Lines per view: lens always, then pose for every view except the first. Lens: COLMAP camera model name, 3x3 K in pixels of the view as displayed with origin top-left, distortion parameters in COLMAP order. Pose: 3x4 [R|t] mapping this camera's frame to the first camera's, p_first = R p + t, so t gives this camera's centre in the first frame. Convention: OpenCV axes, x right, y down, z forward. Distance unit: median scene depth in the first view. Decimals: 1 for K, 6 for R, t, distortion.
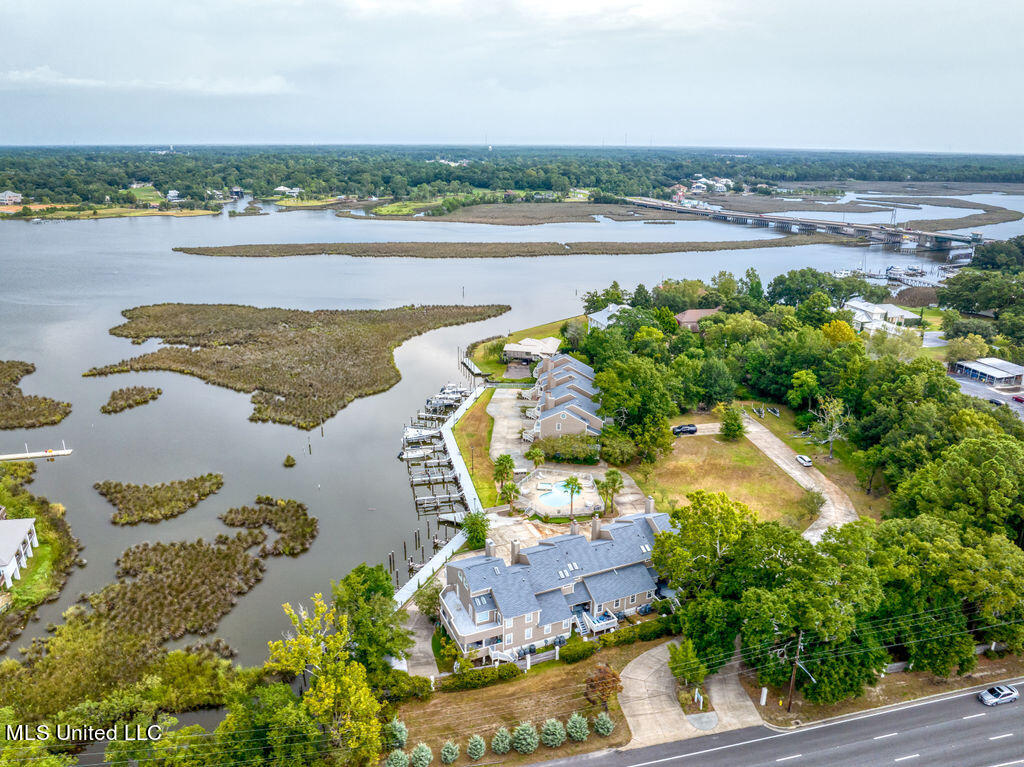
lens RADIAL K [[715.1, 0, 512.0], [0, 715.1, 383.5], [0, 0, 1]] dist [-0.032353, -0.001946]
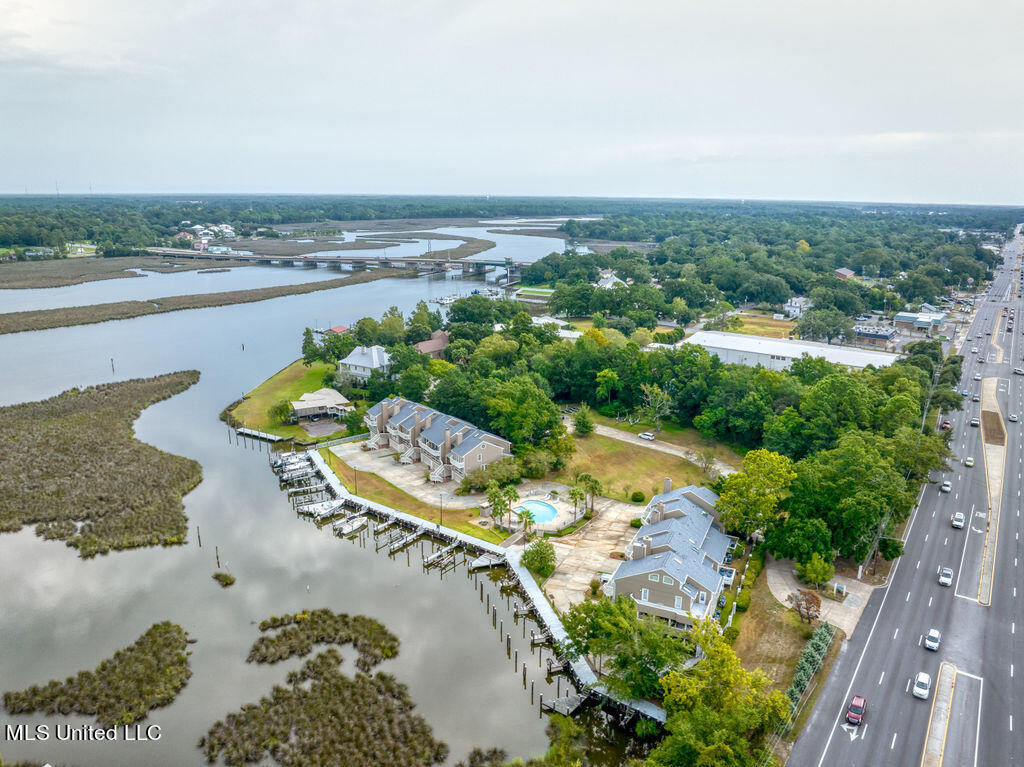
lens RADIAL K [[715.1, 0, 512.0], [0, 715.1, 383.5], [0, 0, 1]] dist [-0.032353, -0.001946]
pose [[0.757826, -0.171002, 0.629650, -0.114610], [0.207414, 0.978122, 0.016004, -0.011058], [-0.618611, 0.118470, 0.776714, 0.032117]]
